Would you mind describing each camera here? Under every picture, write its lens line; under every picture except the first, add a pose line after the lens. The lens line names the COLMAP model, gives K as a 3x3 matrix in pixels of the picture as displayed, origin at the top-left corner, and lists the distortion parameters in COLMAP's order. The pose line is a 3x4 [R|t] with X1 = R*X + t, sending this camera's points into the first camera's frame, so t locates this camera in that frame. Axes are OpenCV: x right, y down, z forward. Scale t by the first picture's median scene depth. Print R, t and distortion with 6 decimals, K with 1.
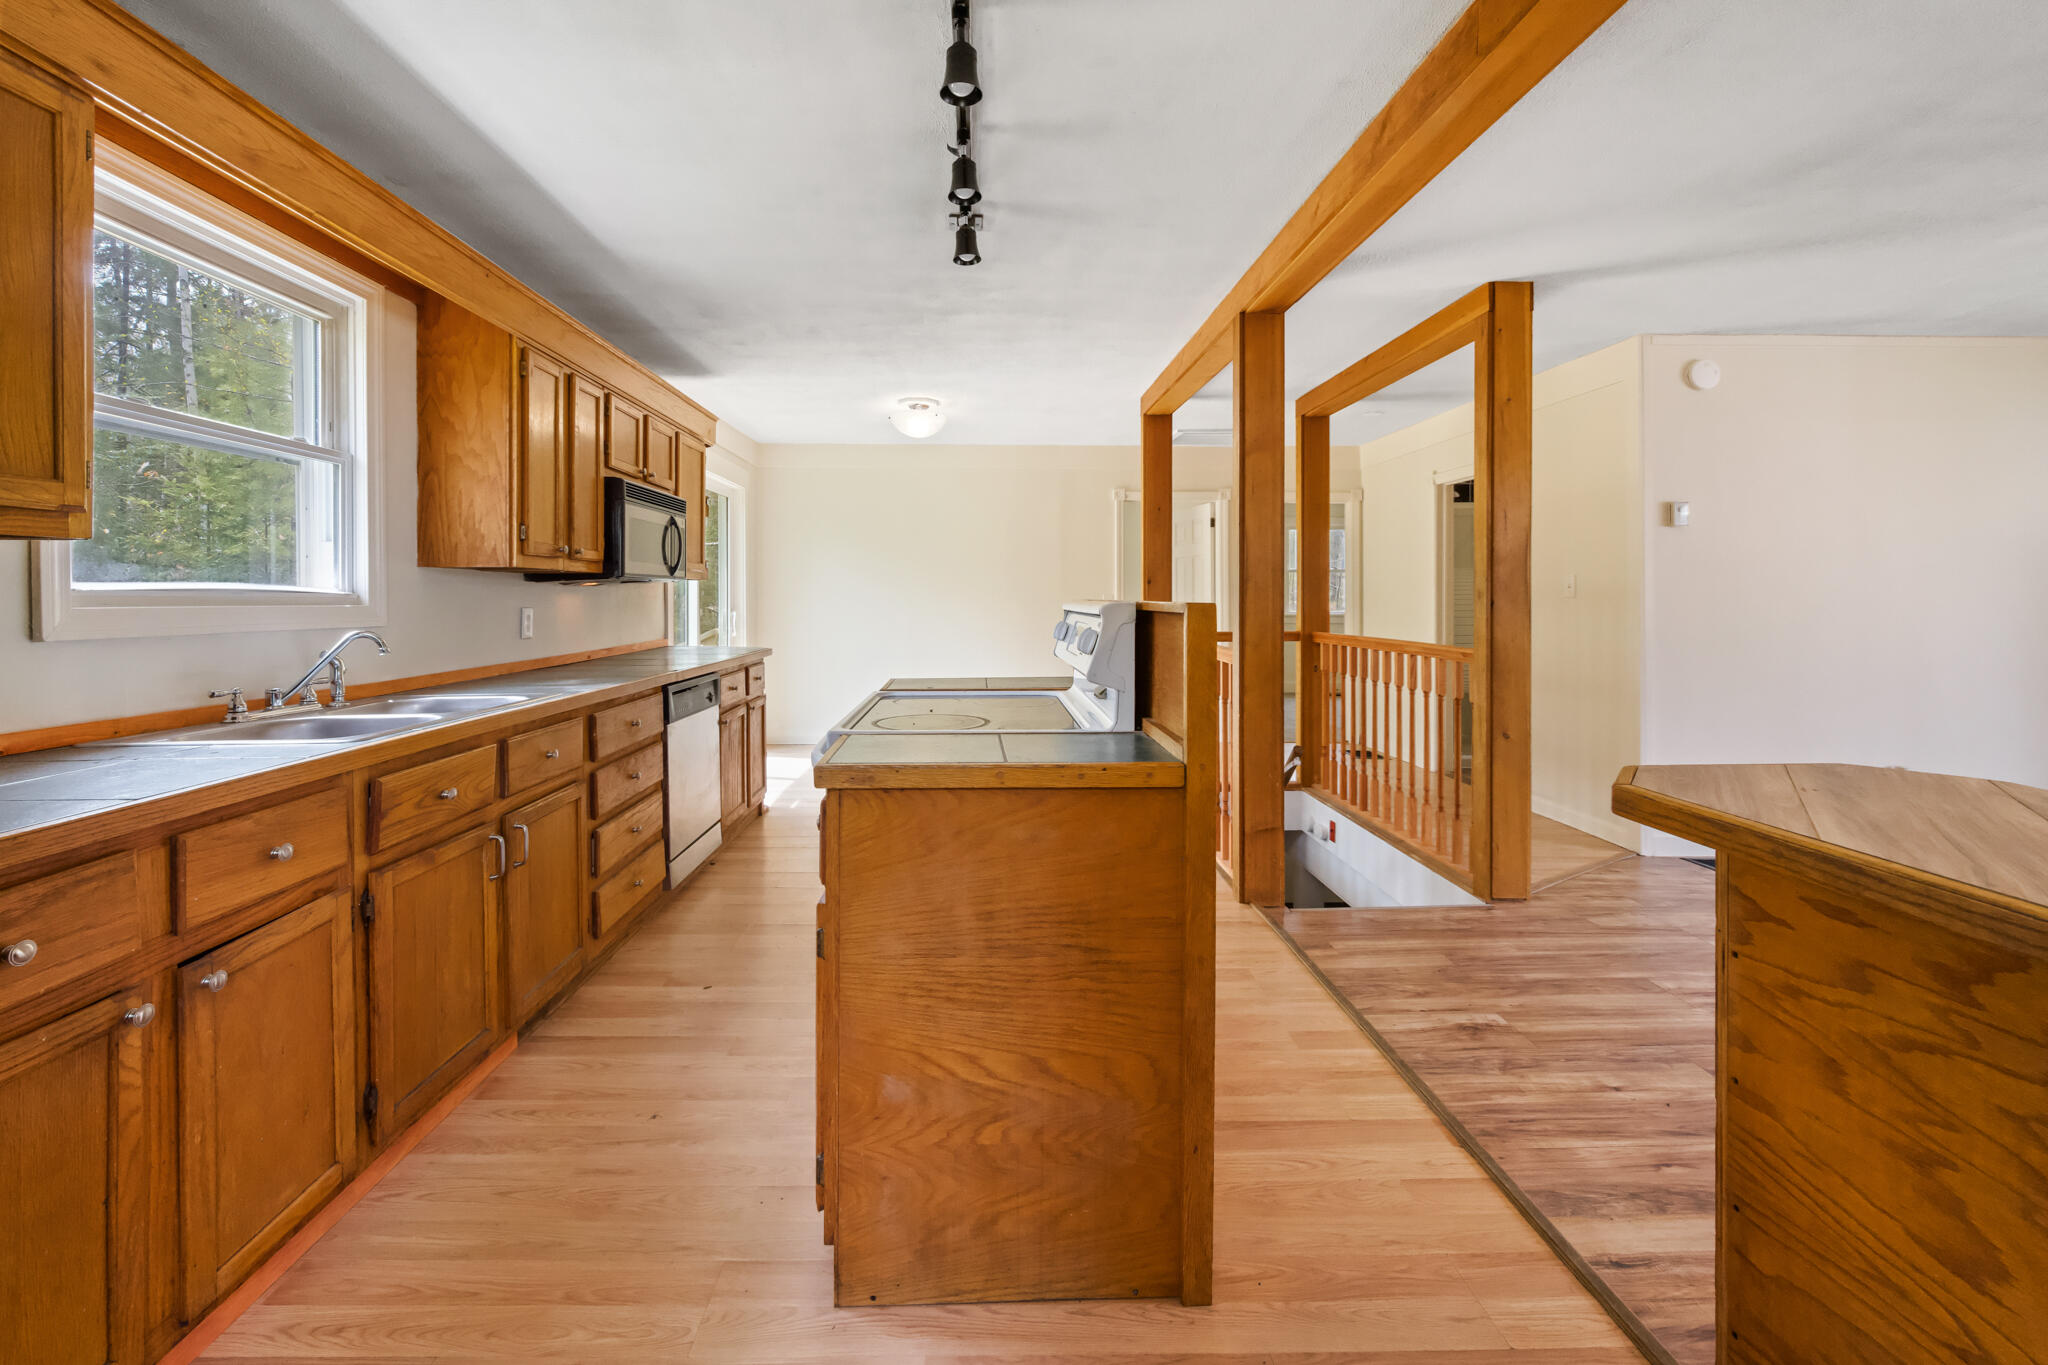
lens RADIAL K [[844.2, 0, 1025.3], [0, 844.2, 603.8], [0, 0, 1]] dist [-0.000207, 0.000481]
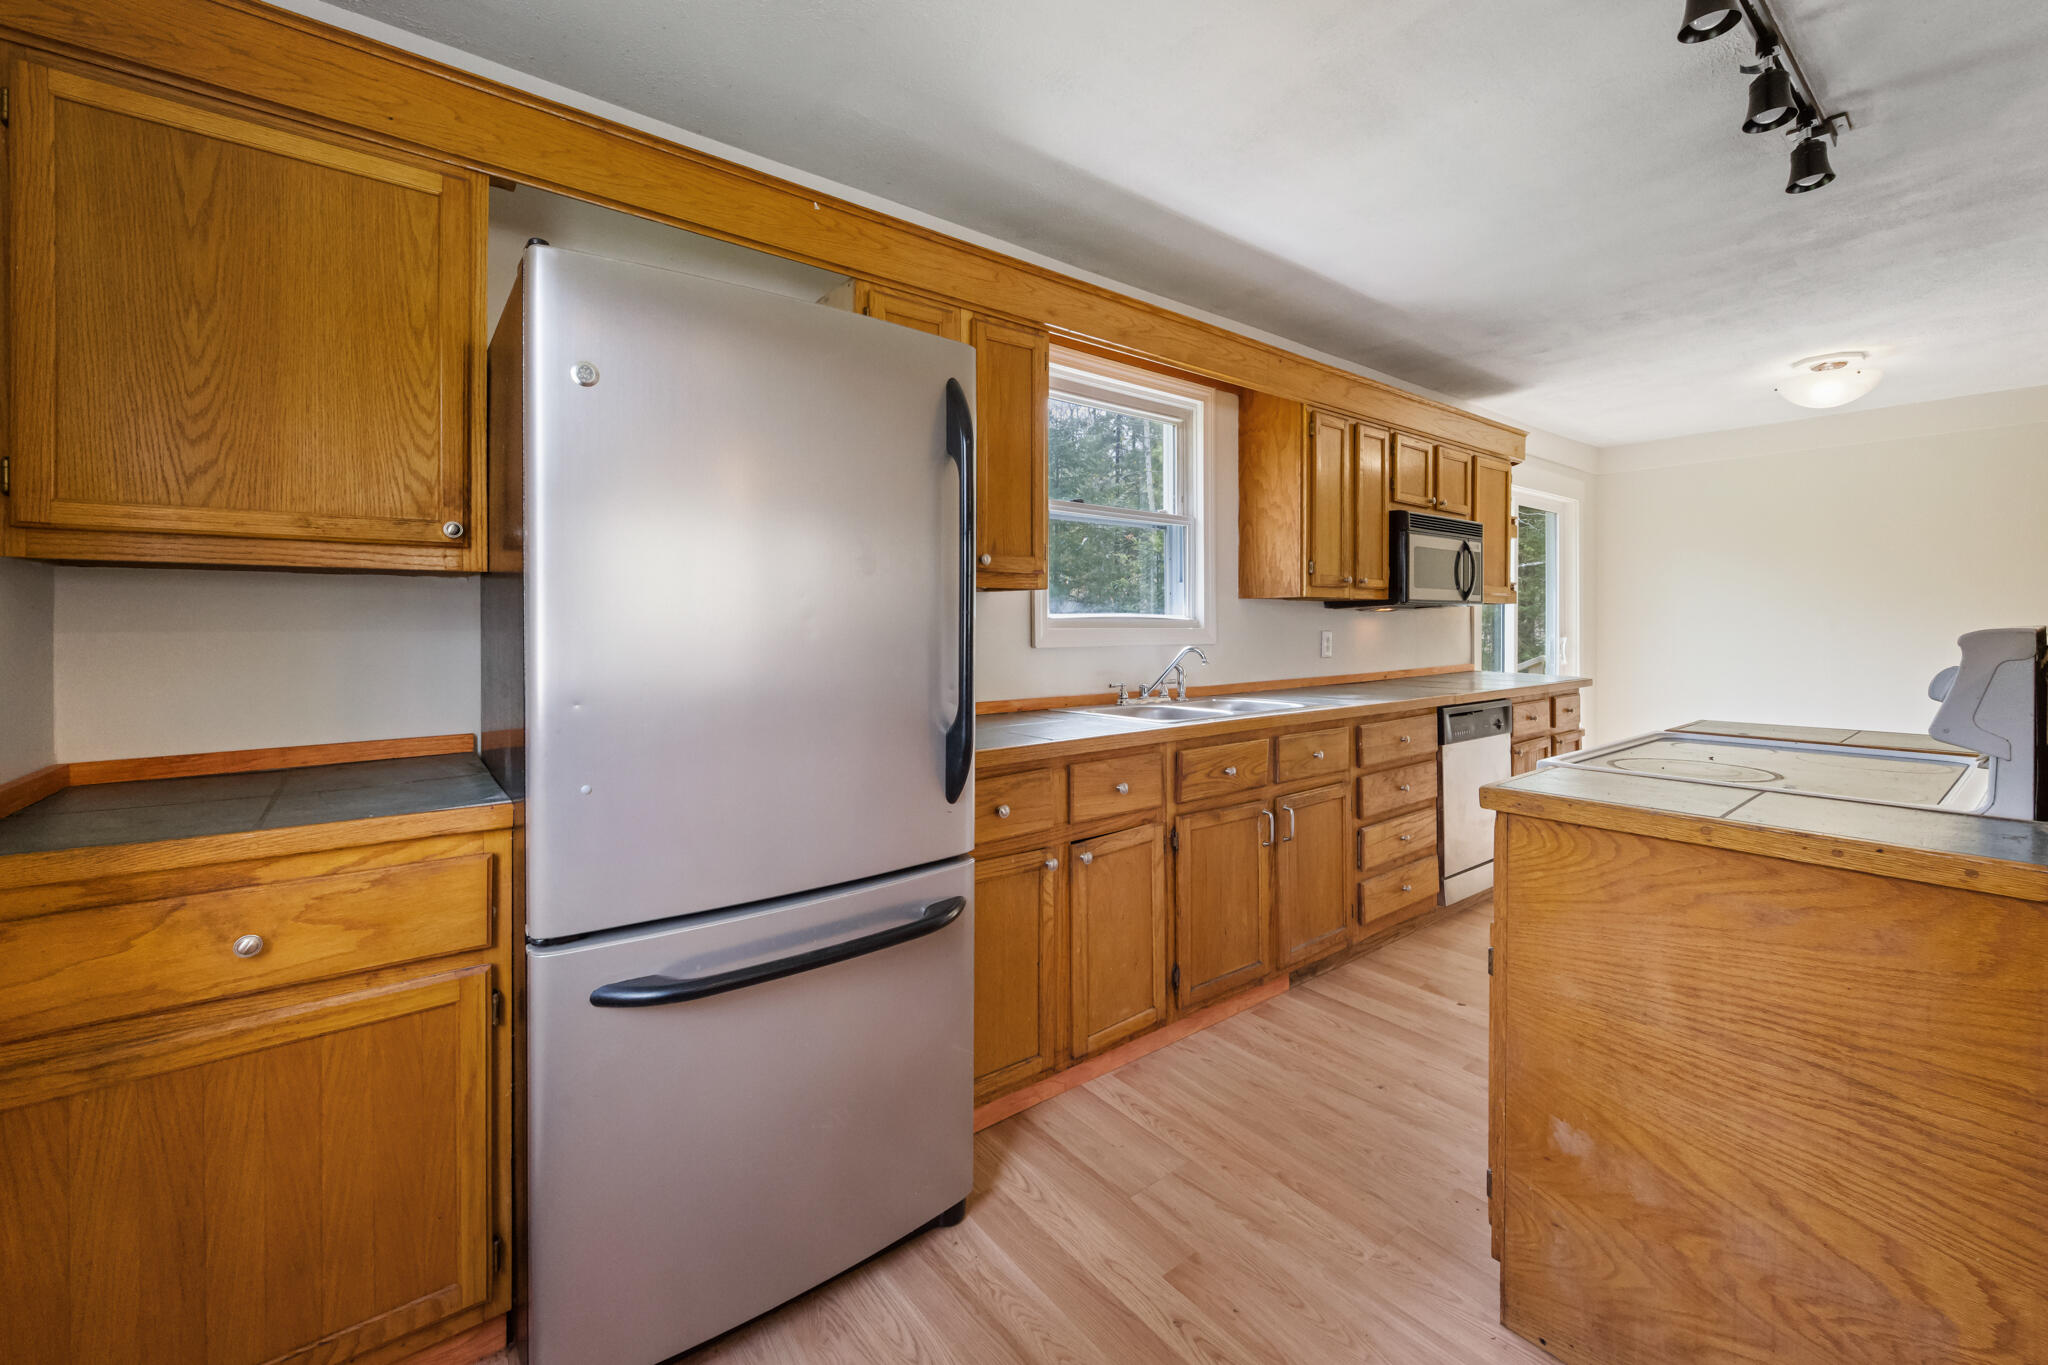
lens RADIAL K [[827.5, 0, 1023.4], [0, 827.5, 632.6], [0, 0, 1]] dist [-0.002399, -0.000348]
pose [[0.601964, 0.009960, -0.798461, 0.127887], [-0.005414, 0.999950, 0.008392, -0.000698], [0.798505, -0.000728, 0.601988, -0.032092]]
